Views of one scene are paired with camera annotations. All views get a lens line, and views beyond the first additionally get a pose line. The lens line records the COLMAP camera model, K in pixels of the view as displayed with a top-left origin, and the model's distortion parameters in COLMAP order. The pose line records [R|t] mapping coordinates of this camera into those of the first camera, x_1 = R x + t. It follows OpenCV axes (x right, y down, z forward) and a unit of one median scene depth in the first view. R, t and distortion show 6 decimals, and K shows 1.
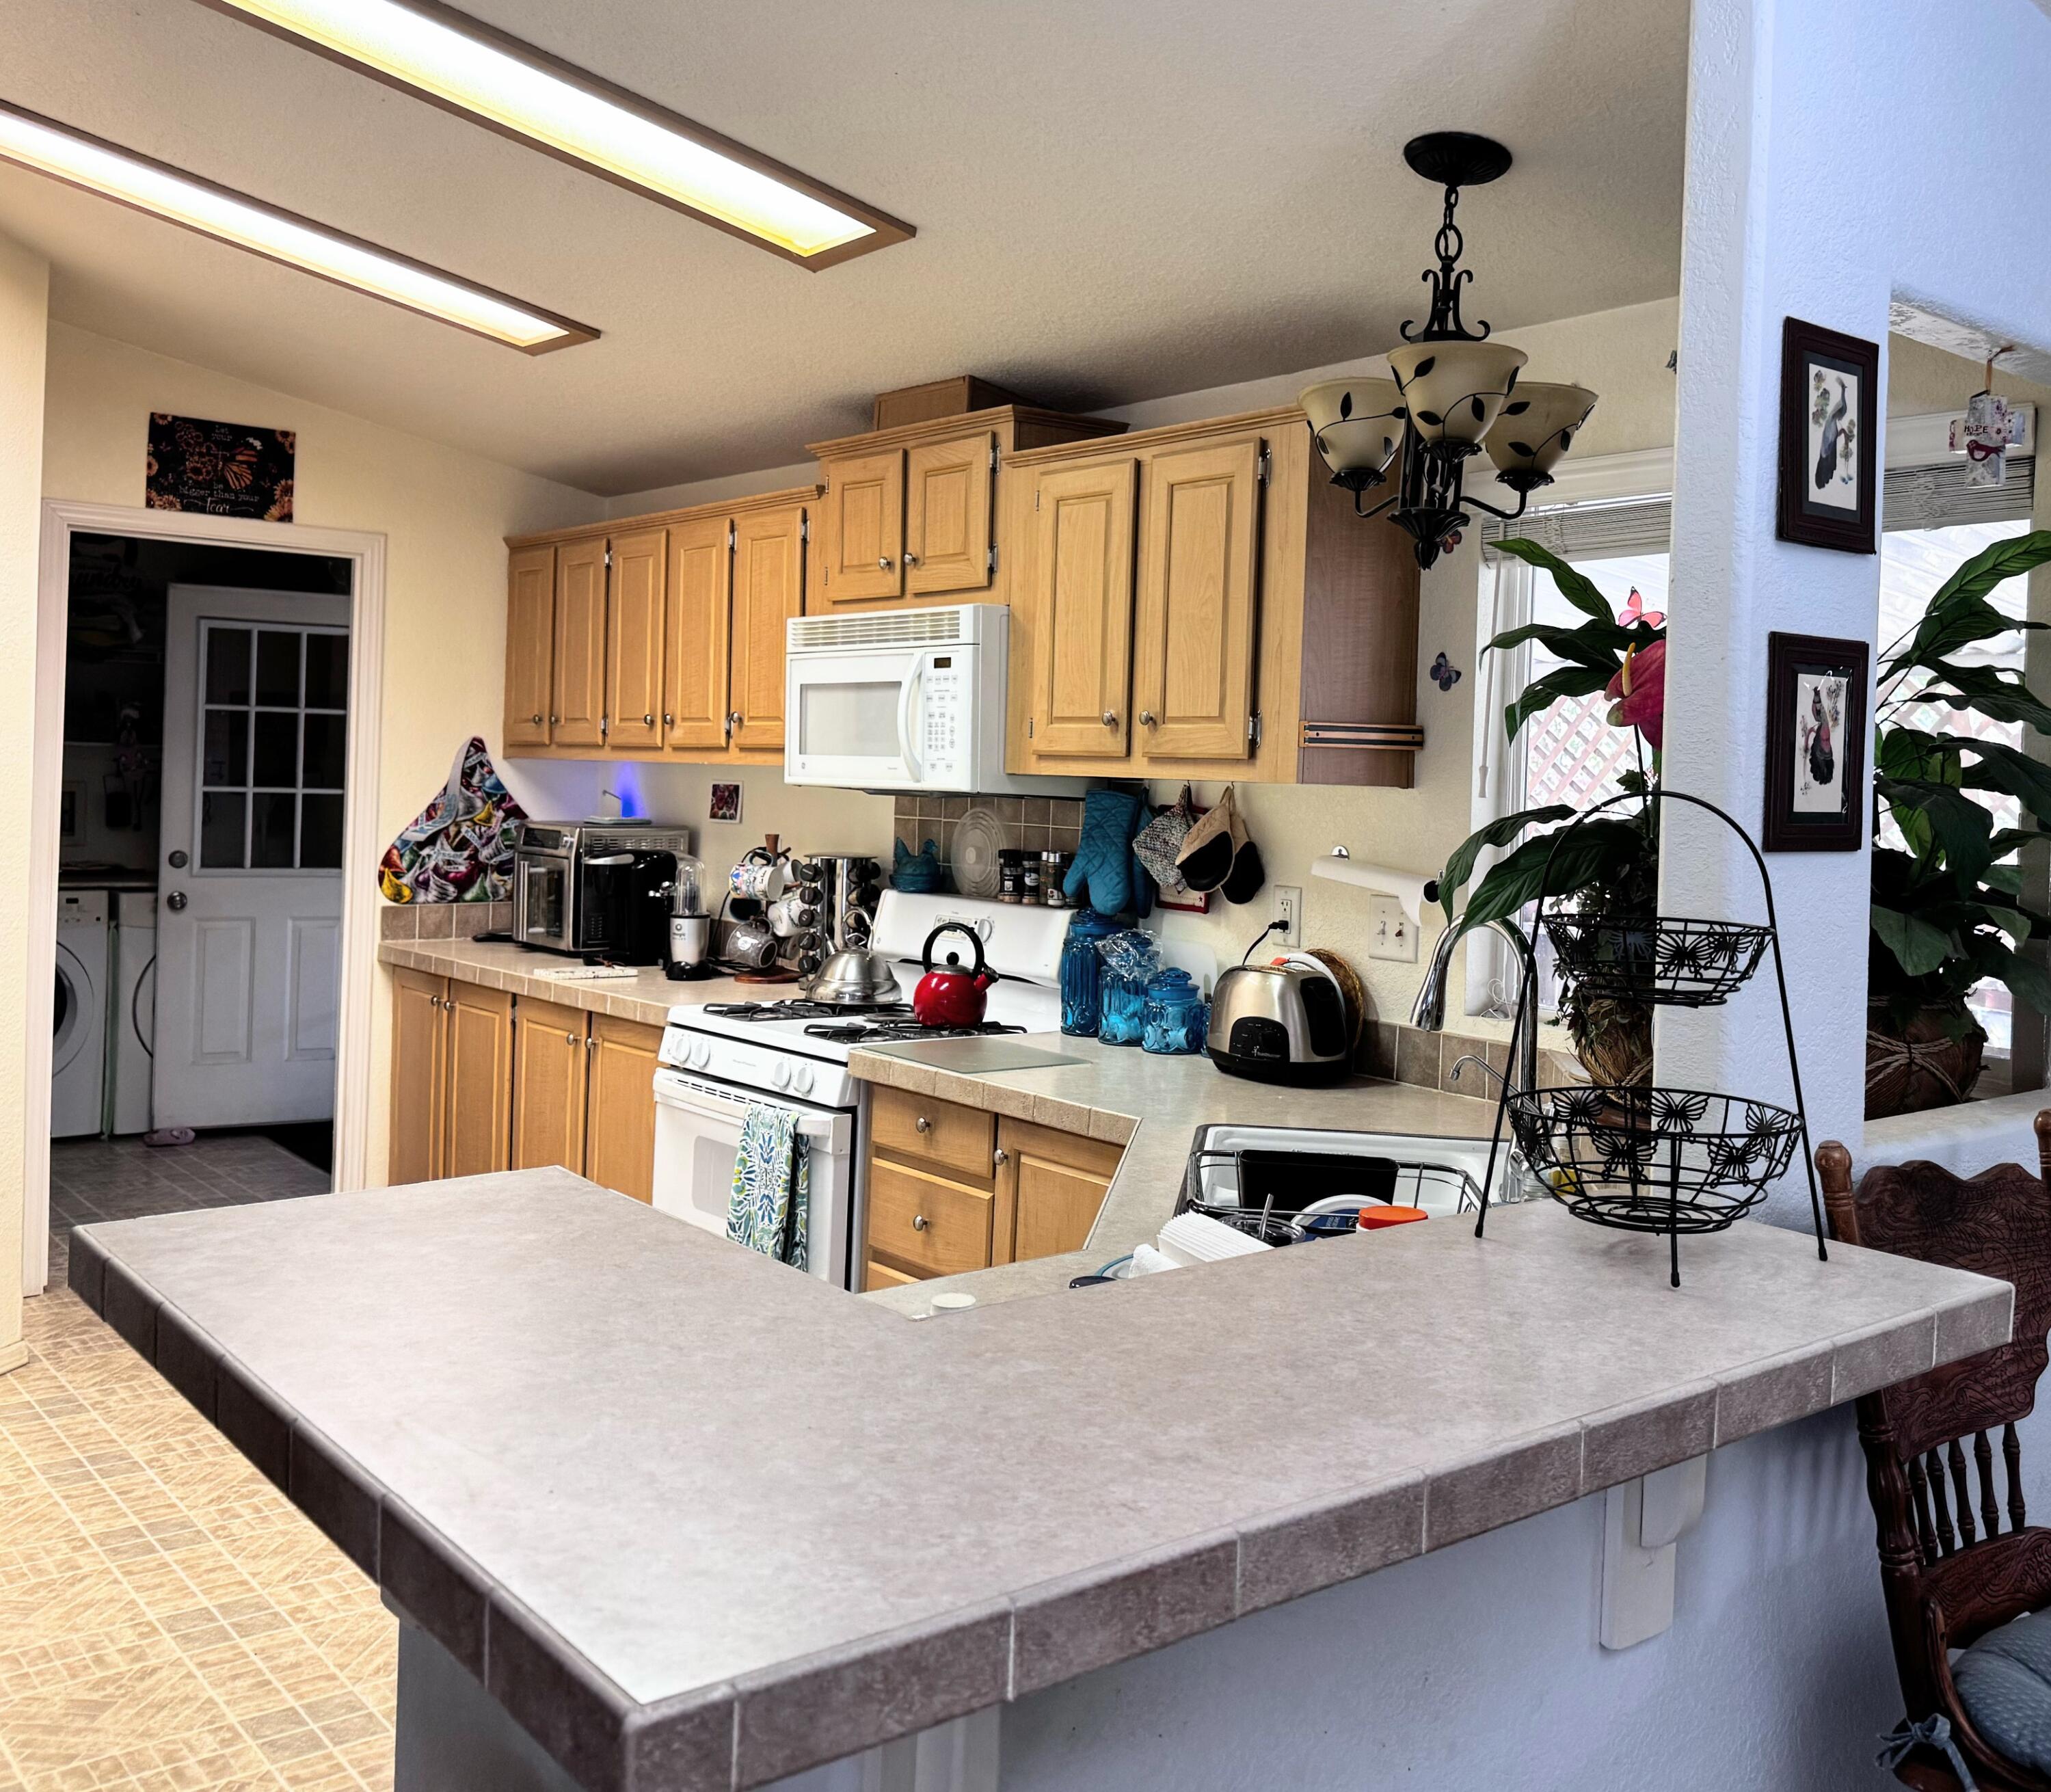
lens RADIAL K [[1915.4, 0, 1202.9], [0, 1915.4, 799.8], [0, 0, 1]] dist [0.148258, -0.229739]
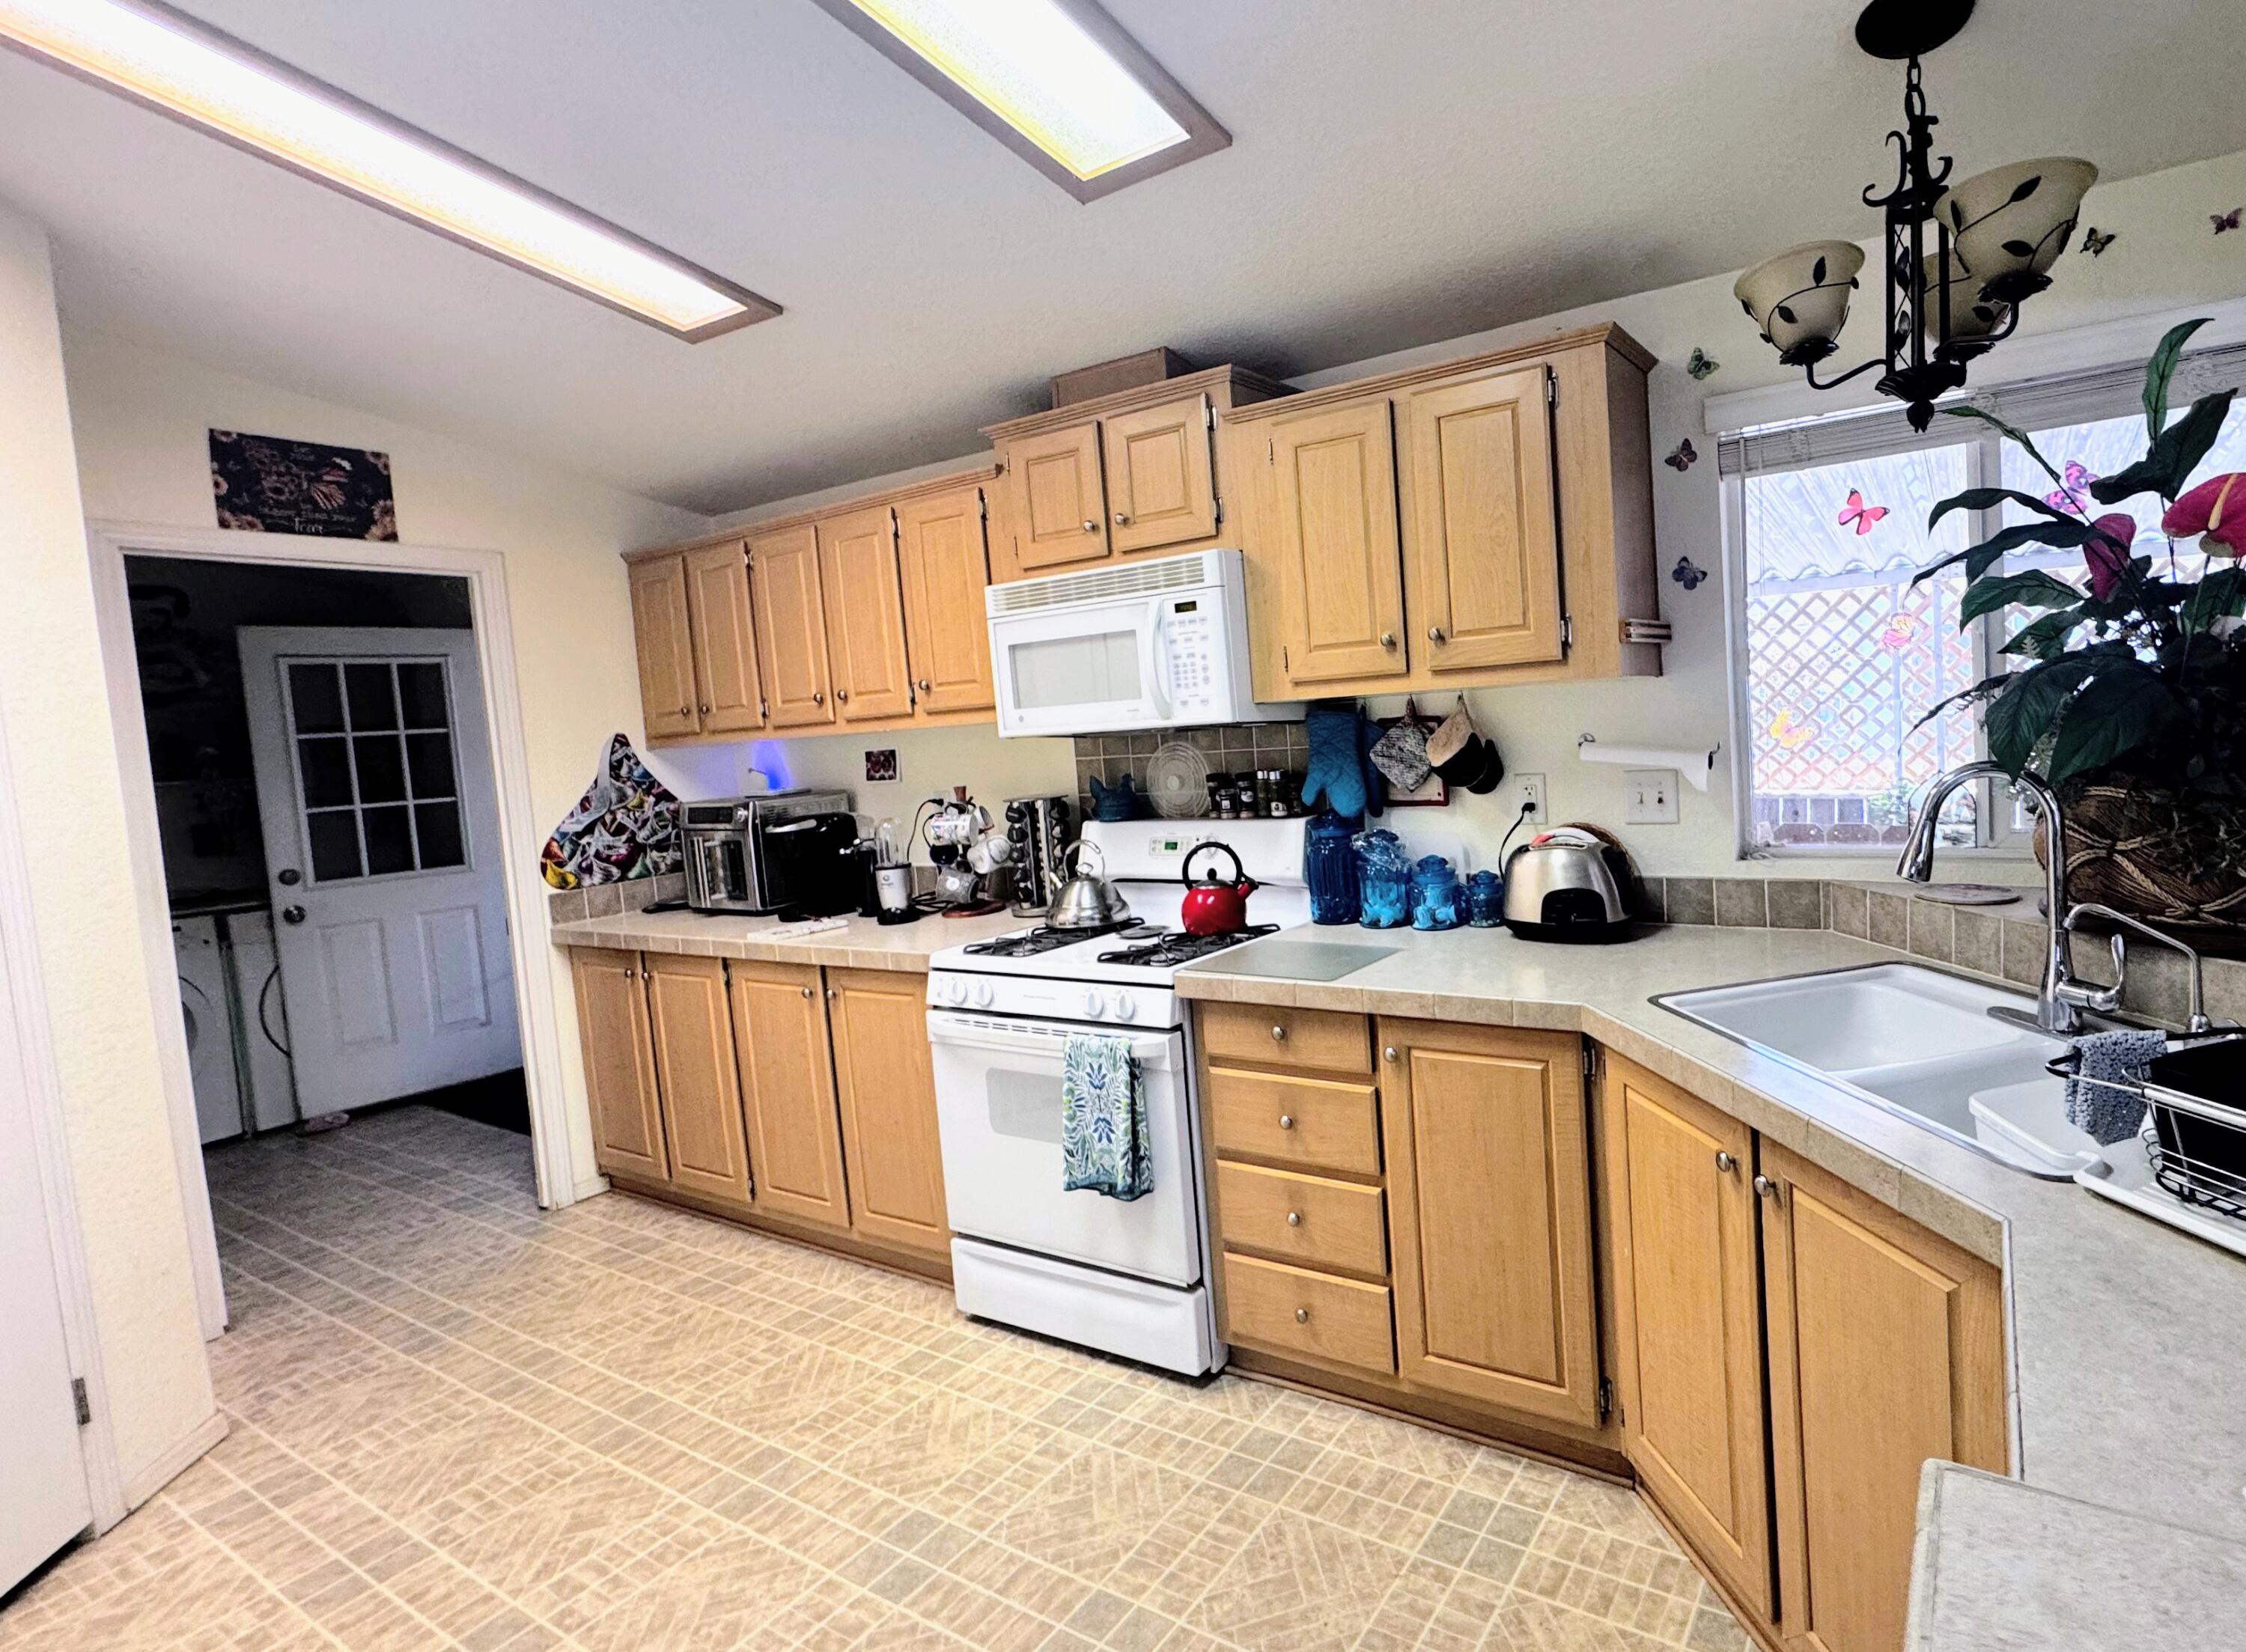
lens RADIAL K [[1099.5, 0, 1388.4], [0, 1099.5, 787.7], [0, 0, 1]] dist [0.001462, 0.000606]
pose [[0.938200, -0.117157, 0.325660, -0.215370], [0.099636, 0.992557, 0.070030, -0.001783], [-0.331440, -0.033255, 0.942890, 0.329364]]
